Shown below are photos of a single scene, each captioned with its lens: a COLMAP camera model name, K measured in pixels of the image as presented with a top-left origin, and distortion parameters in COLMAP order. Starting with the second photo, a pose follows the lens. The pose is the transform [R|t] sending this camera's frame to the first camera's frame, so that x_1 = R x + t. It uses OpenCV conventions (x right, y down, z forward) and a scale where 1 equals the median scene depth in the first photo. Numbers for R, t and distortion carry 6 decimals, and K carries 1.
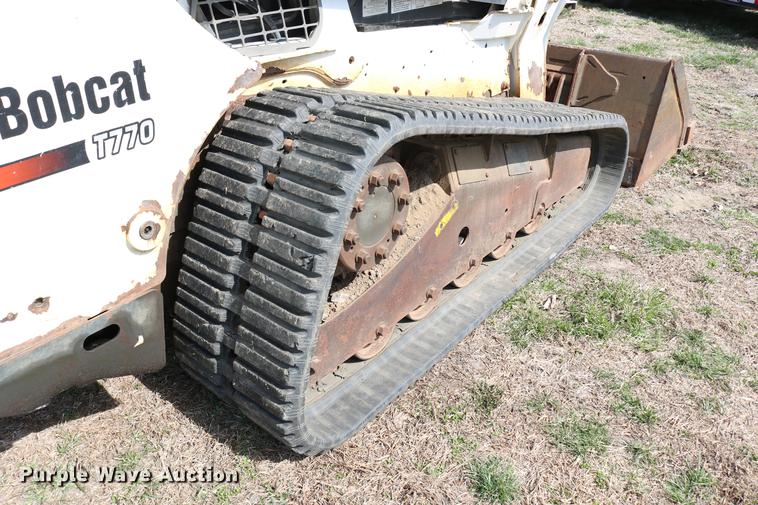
lens RADIAL K [[625.6, 0, 379.0], [0, 625.6, 252.5], [0, 0, 1]] dist [-0.153659, 0.121097]
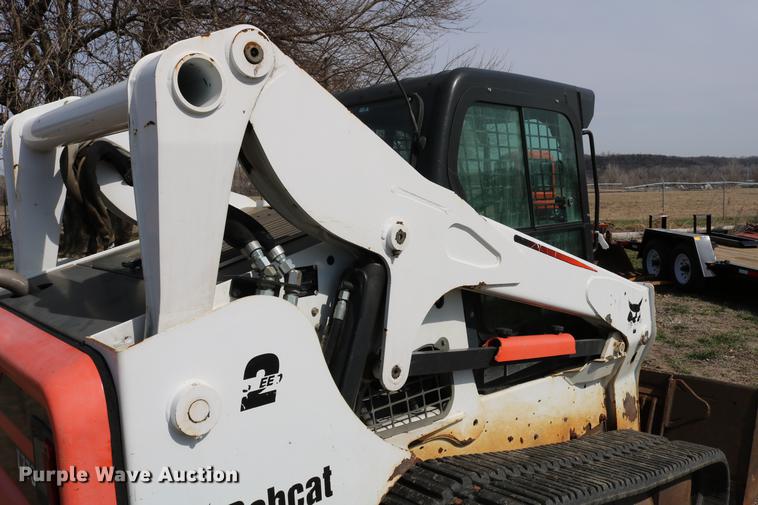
lens RADIAL K [[625.6, 0, 379.0], [0, 625.6, 252.5], [0, 0, 1]] dist [-0.153659, 0.121097]
pose [[0.993188, -0.005912, -0.116373, -0.105008], [-0.040859, 0.917630, -0.395330, -0.168097], [0.109125, 0.397392, 0.911137, -0.237799]]
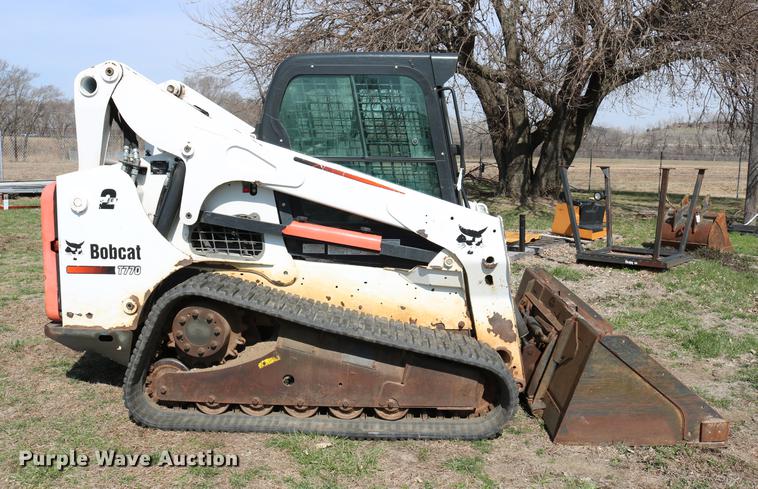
lens RADIAL K [[716.9, 0, 367.2], [0, 716.9, 241.5], [0, 0, 1]] dist [-0.140024, 0.013946]
pose [[0.611984, 0.121075, -0.781547, 2.150357], [-0.406647, 0.895747, -0.179655, -0.128618], [0.678317, 0.427760, 0.597418, -0.205406]]
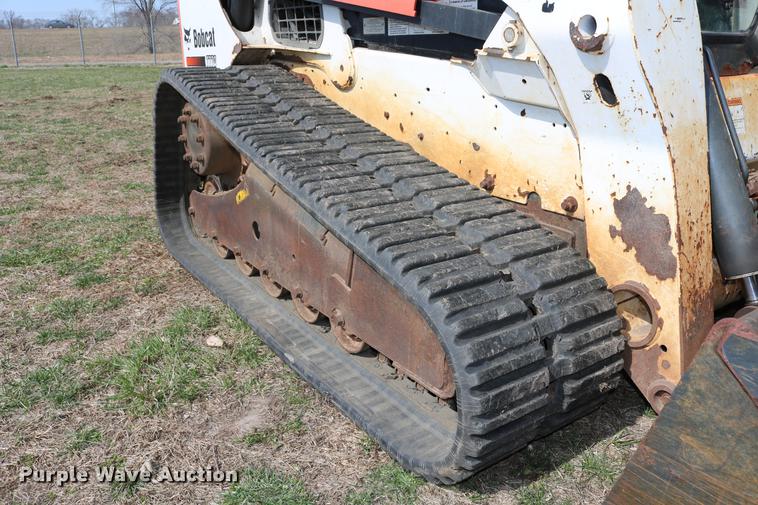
lens RADIAL K [[625.6, 0, 379.0], [0, 625.6, 252.5], [0, 0, 1]] dist [-0.153659, 0.121097]
pose [[-0.284607, 0.322335, -0.902828, 1.298373], [-0.457352, 0.782033, 0.423383, -0.673412], [0.842513, 0.533408, -0.075152, 1.591277]]
